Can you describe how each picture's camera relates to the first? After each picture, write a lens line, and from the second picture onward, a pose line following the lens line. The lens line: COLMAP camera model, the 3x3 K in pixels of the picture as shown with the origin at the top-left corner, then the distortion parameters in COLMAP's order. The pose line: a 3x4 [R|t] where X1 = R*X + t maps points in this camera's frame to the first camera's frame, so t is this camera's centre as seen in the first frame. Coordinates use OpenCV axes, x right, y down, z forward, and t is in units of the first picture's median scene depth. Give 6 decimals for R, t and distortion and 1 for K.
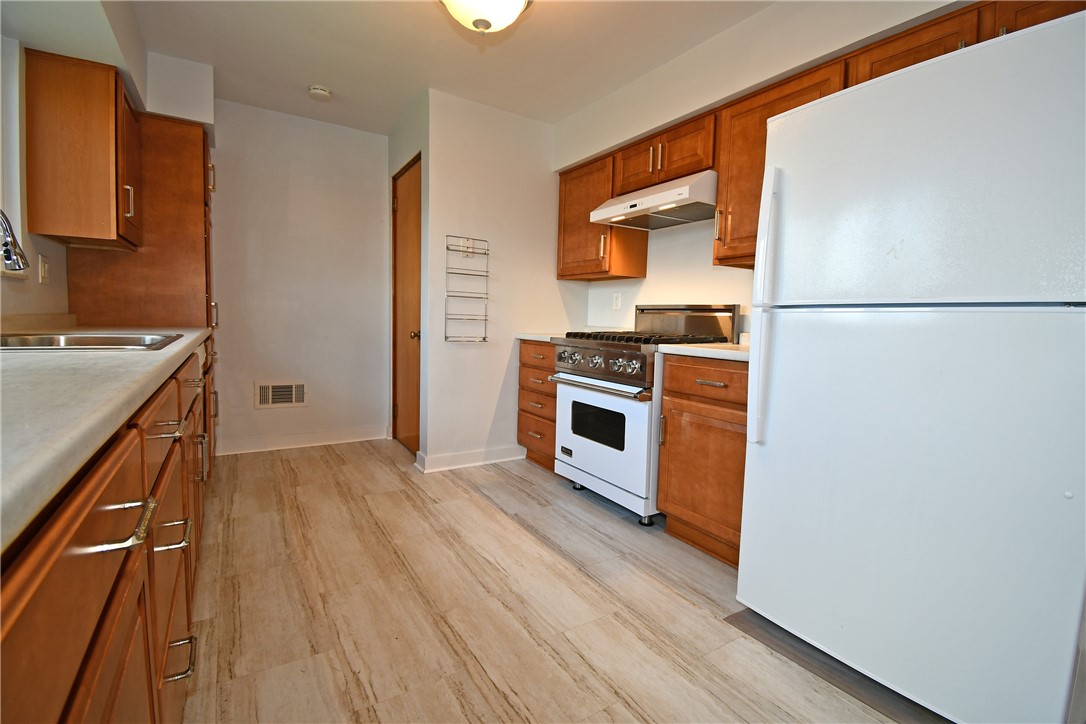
lens RADIAL K [[486.4, 0, 547.1], [0, 486.4, 359.2], [0, 0, 1]] dist [0.010489, -0.004374]
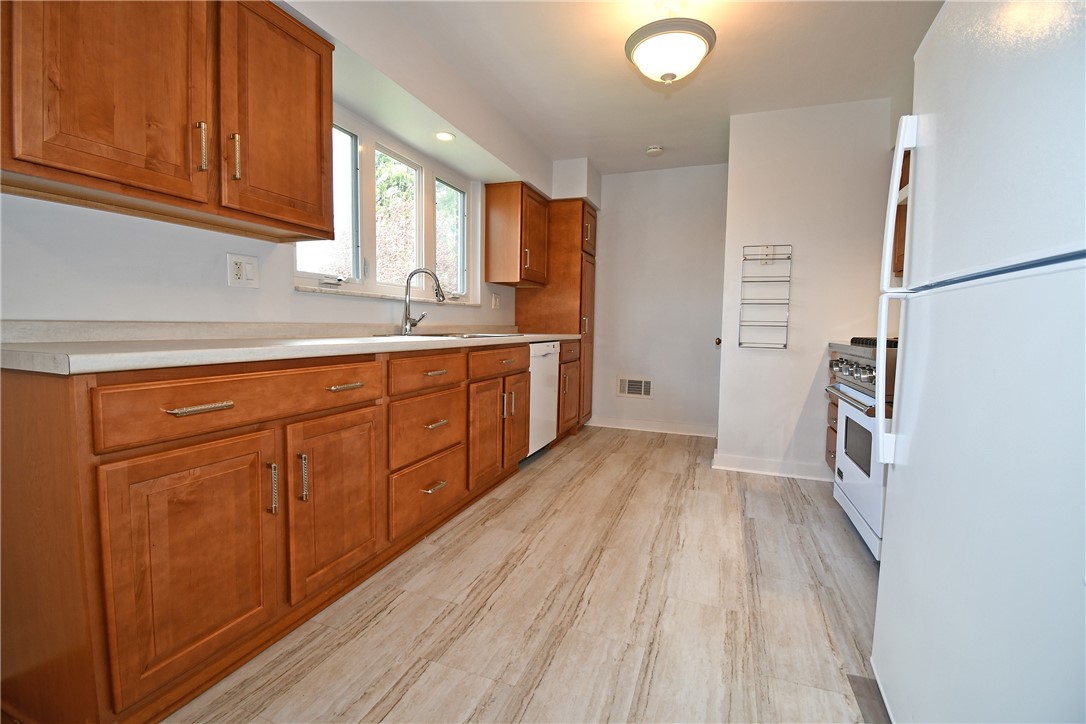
lens RADIAL K [[486.4, 0, 547.9], [0, 486.4, 359.8], [0, 0, 1]] dist [0.010489, -0.004374]
pose [[0.600392, 0.036200, -0.798886, 0.481070], [-0.066200, 0.997796, -0.004538, 0.028339], [0.796961, 0.055611, 0.601465, 0.052804]]
